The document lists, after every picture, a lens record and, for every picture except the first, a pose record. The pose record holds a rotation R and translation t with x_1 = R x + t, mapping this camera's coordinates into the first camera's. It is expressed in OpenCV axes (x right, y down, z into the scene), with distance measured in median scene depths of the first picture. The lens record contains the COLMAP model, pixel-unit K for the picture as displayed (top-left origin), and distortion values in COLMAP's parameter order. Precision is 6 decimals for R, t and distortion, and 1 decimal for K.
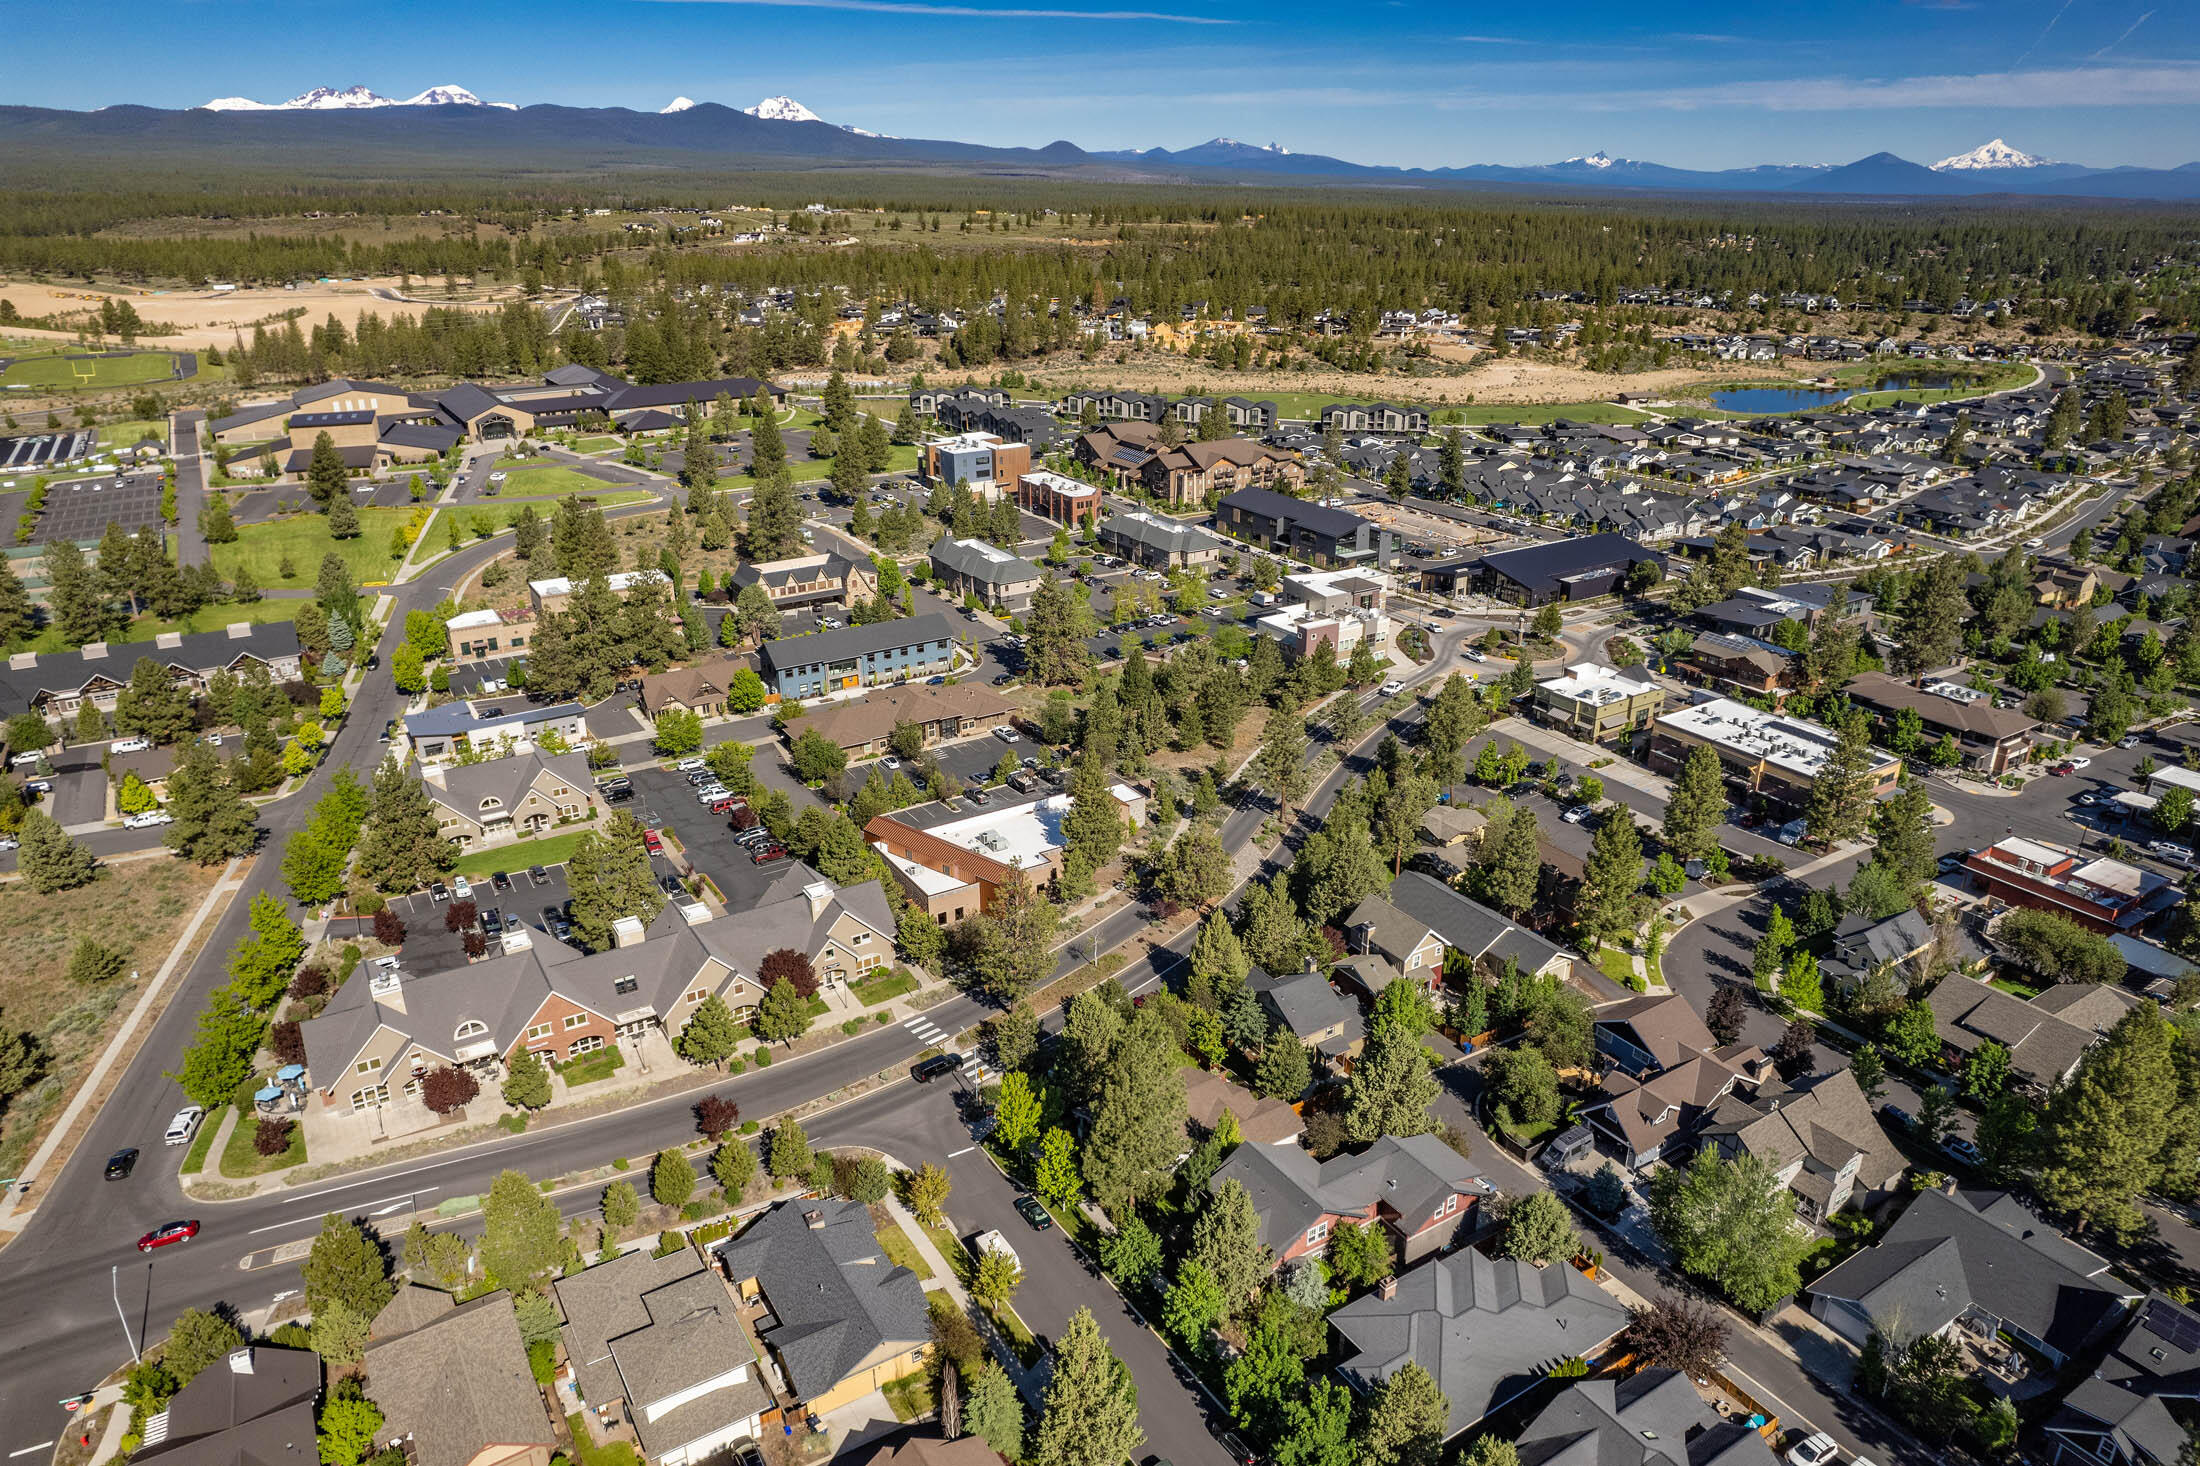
lens RADIAL K [[1403.8, 0, 1098.8], [0, 1403.8, 764.6], [0, 0, 1]] dist [-0.064391, 0.051150]
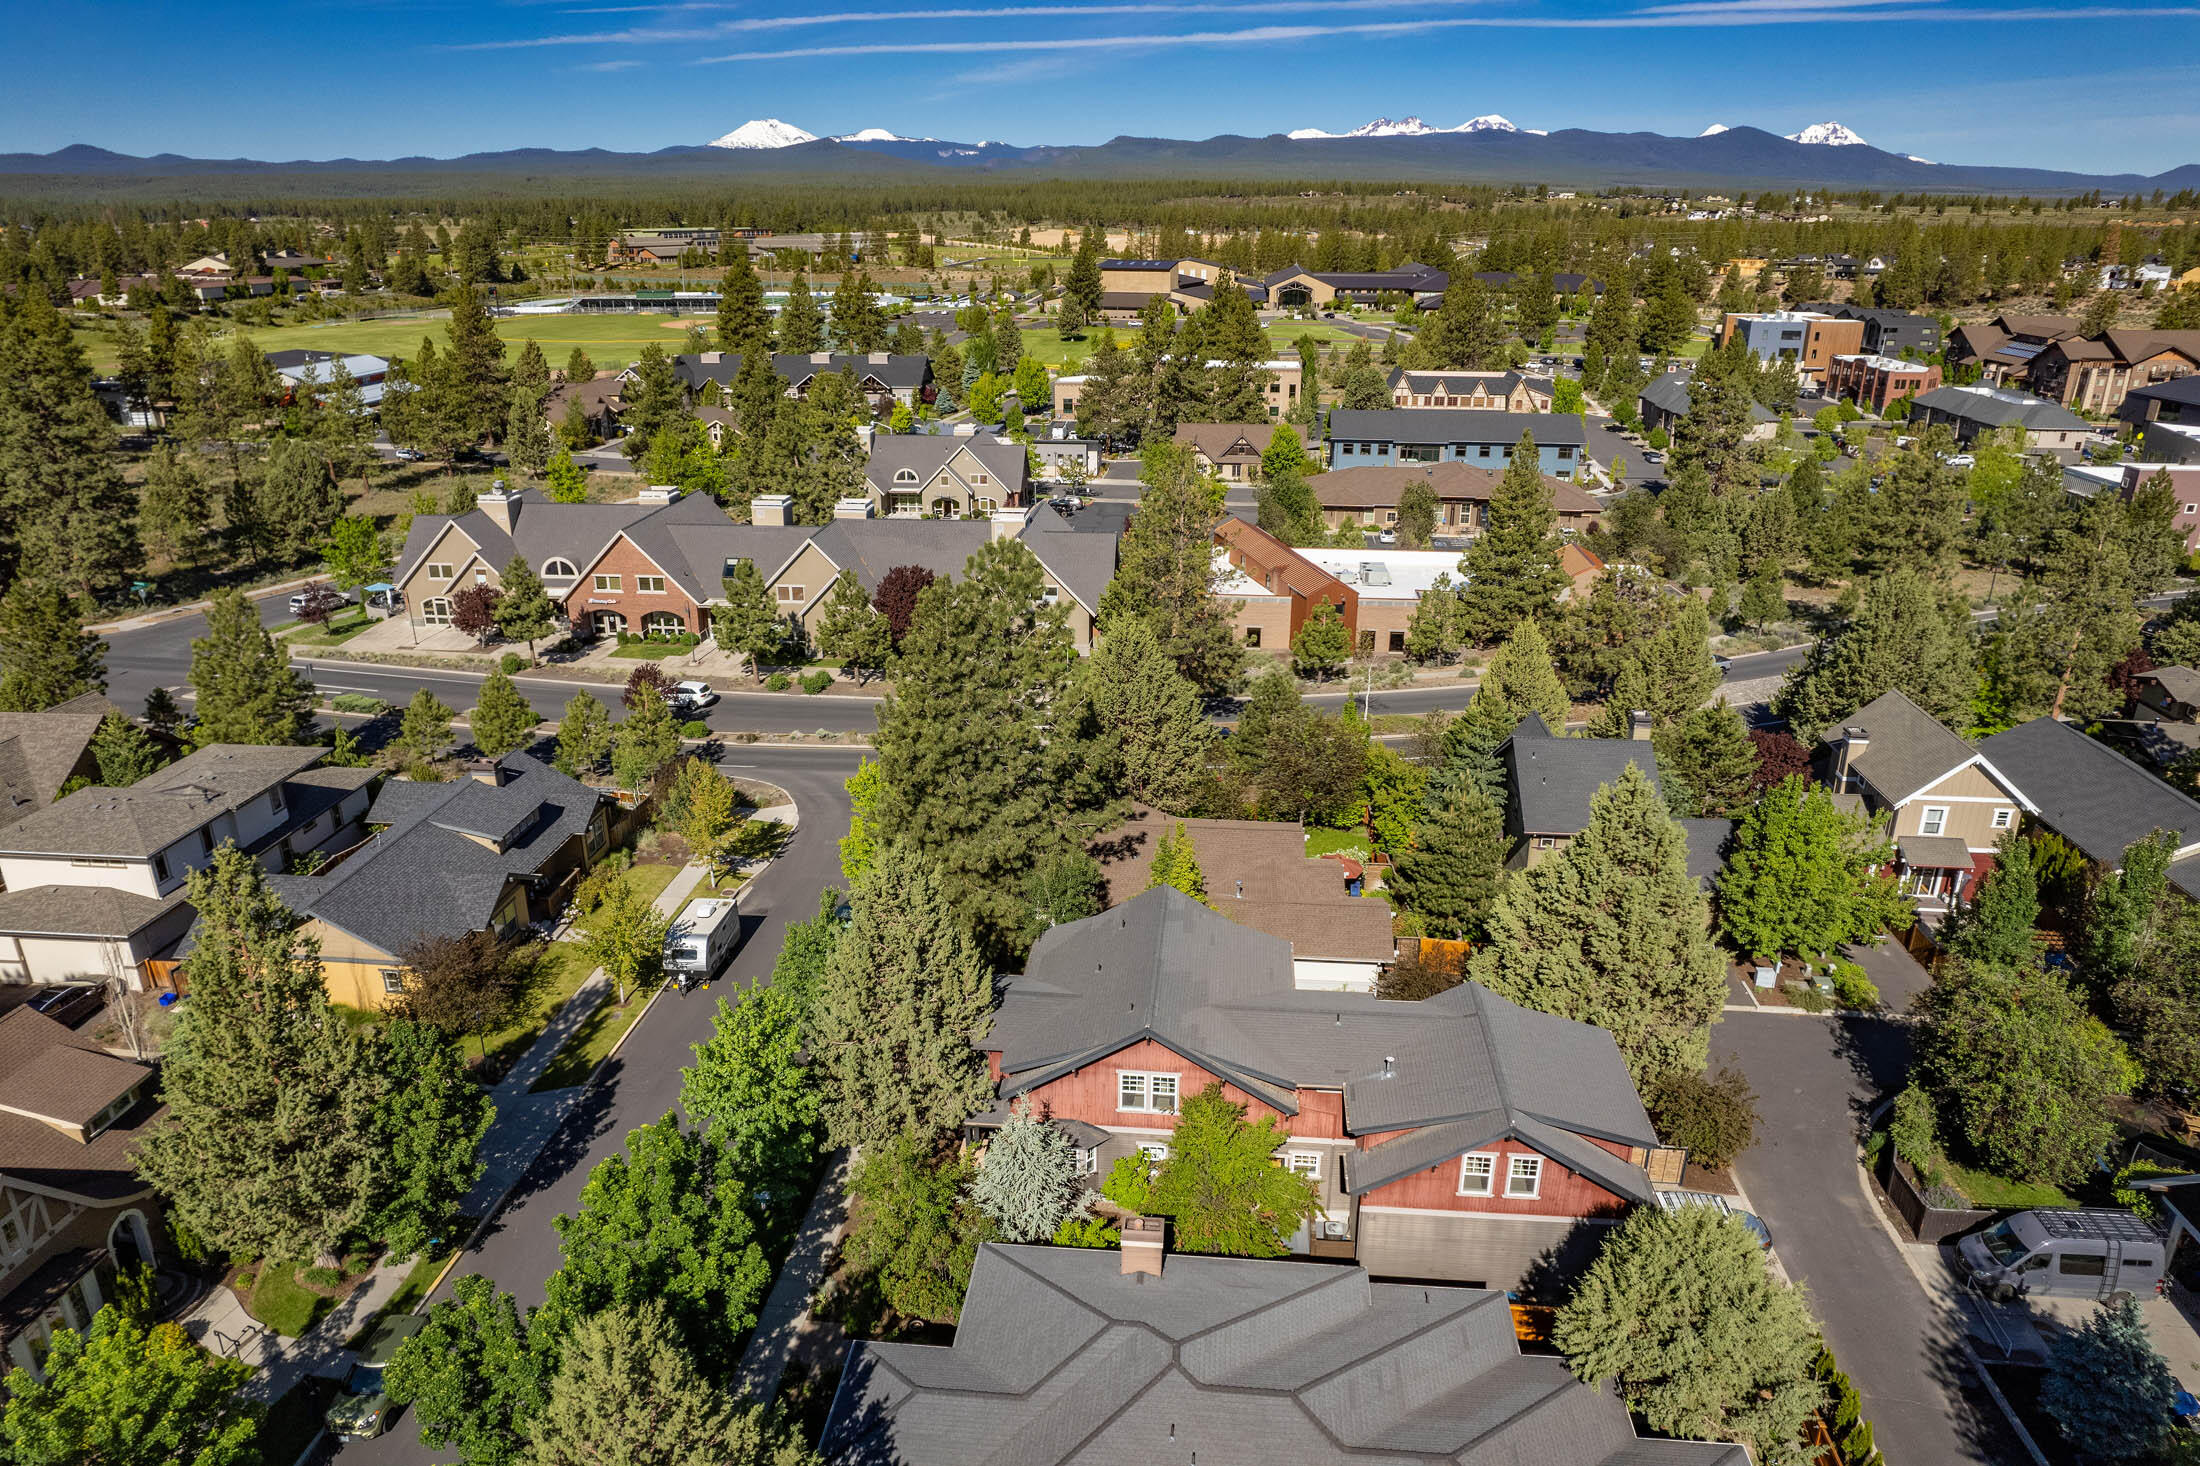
lens RADIAL K [[1408.7, 0, 1099.6], [0, 1408.7, 752.1], [0, 0, 1]] dist [-0.073353, 0.062594]
pose [[0.792223, 0.225187, -0.567163, 0.182674], [-0.240806, 0.969360, 0.048514, 0.113194], [0.560710, 0.098142, 0.822176, 0.325644]]
